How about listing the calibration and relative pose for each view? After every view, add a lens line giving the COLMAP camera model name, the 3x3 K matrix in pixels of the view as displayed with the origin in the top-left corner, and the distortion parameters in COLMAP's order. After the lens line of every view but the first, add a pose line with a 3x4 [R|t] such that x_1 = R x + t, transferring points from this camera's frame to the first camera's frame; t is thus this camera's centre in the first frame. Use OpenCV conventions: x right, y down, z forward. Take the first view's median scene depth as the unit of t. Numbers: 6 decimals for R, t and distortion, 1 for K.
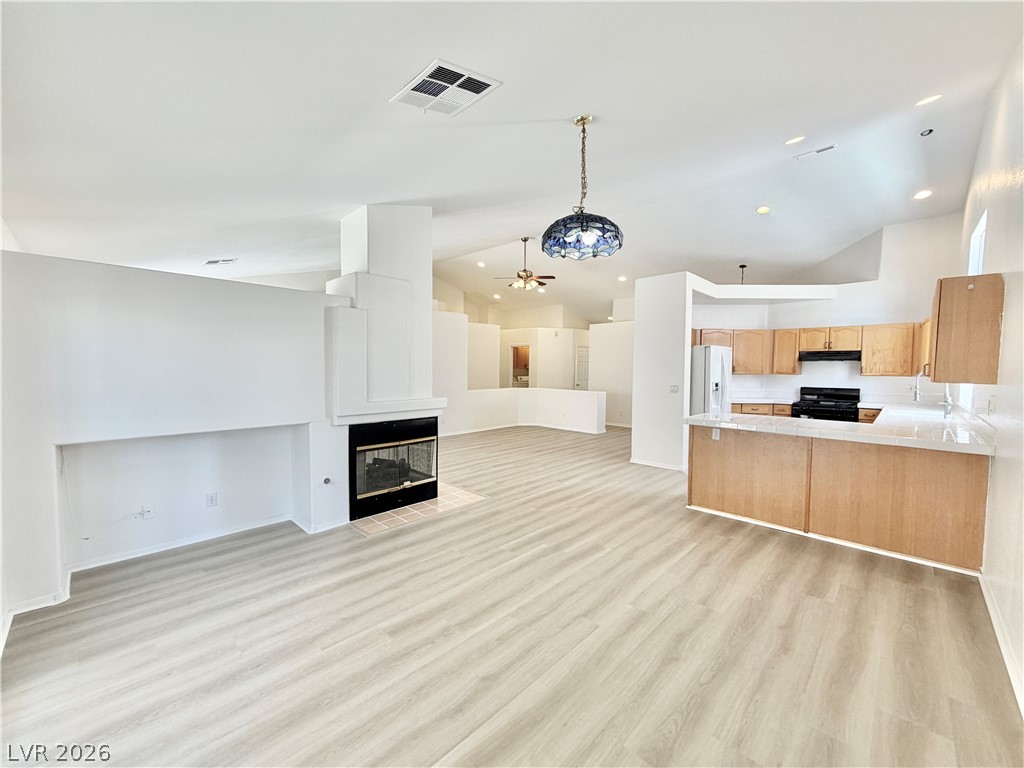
lens RADIAL K [[409.9, 0, 508.9], [0, 409.9, 387.3], [0, 0, 1]] dist [-0.000082, 0.000466]
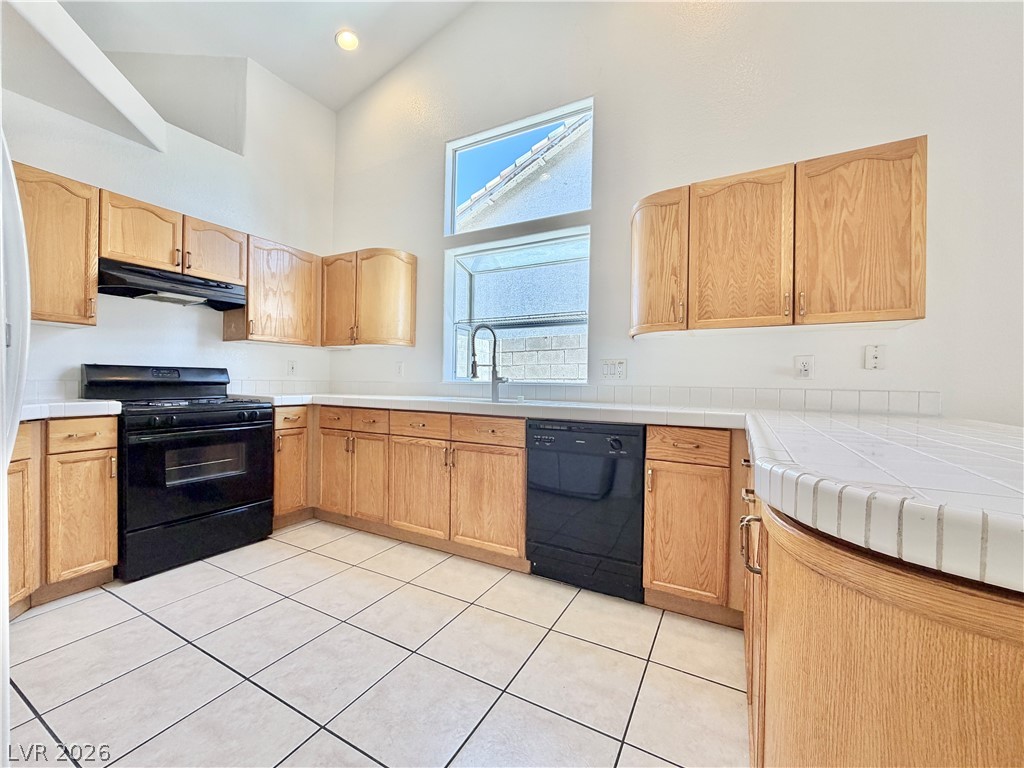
lens RADIAL K [[409.9, 0, 510.1], [0, 409.9, 385.7], [0, 0, 1]] dist [-0.000082, 0.000466]
pose [[-0.269394, -0.016523, 0.962888, 0.439221], [0.029248, 0.999251, 0.025330, 0.031755], [-0.962586, 0.034986, -0.268709, 1.177345]]
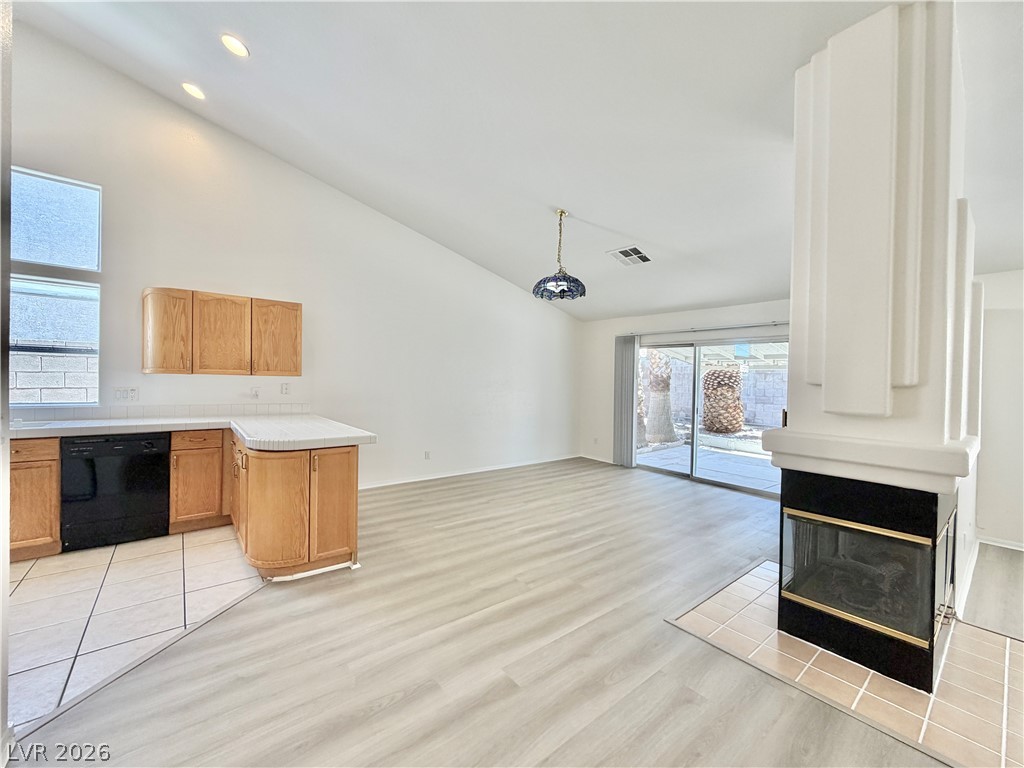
lens RADIAL K [[409.9, 0, 506.6], [0, 409.9, 386.2], [0, 0, 1]] dist [-0.000082, 0.000466]
pose [[-0.991921, -0.031612, 0.122856, 0.109021], [-0.023800, 0.997631, 0.064545, -0.059209], [-0.124605, 0.061100, -0.990323, 1.593497]]
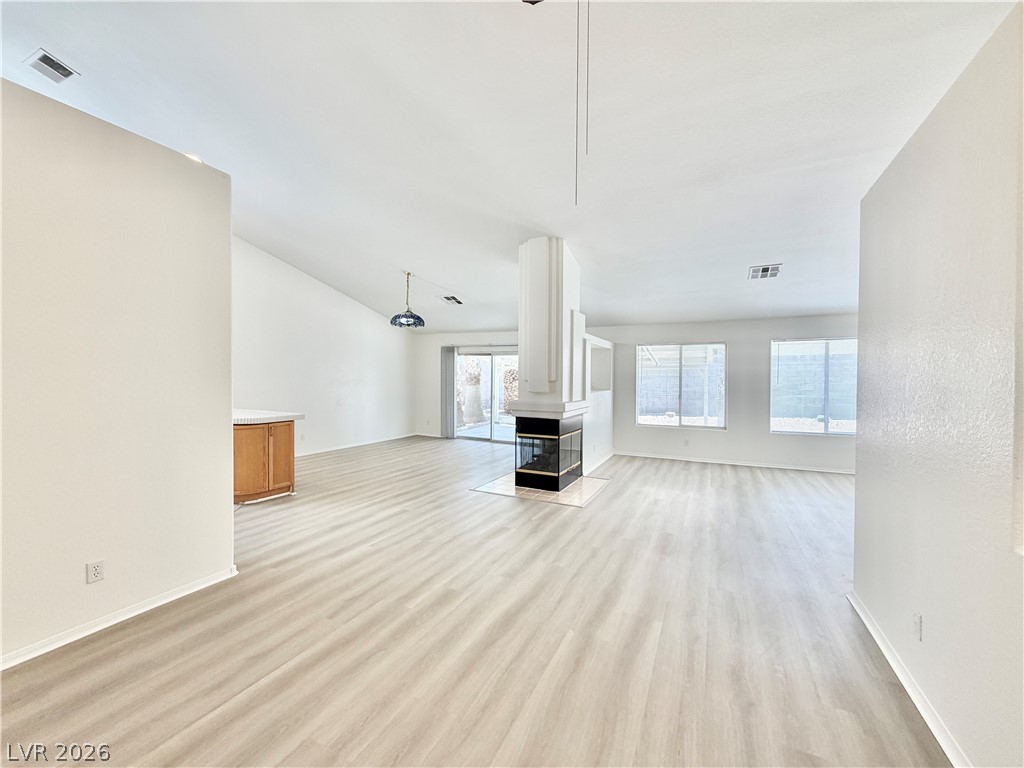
lens RADIAL K [[409.9, 0, 508.1], [0, 409.9, 384.2], [0, 0, 1]] dist [-0.000082, 0.000466]
pose [[-0.953026, -0.014529, -0.302538, 0.213964], [-0.033758, 0.997721, 0.058428, -0.096820], [0.301000, 0.065897, -0.951345, 2.191670]]
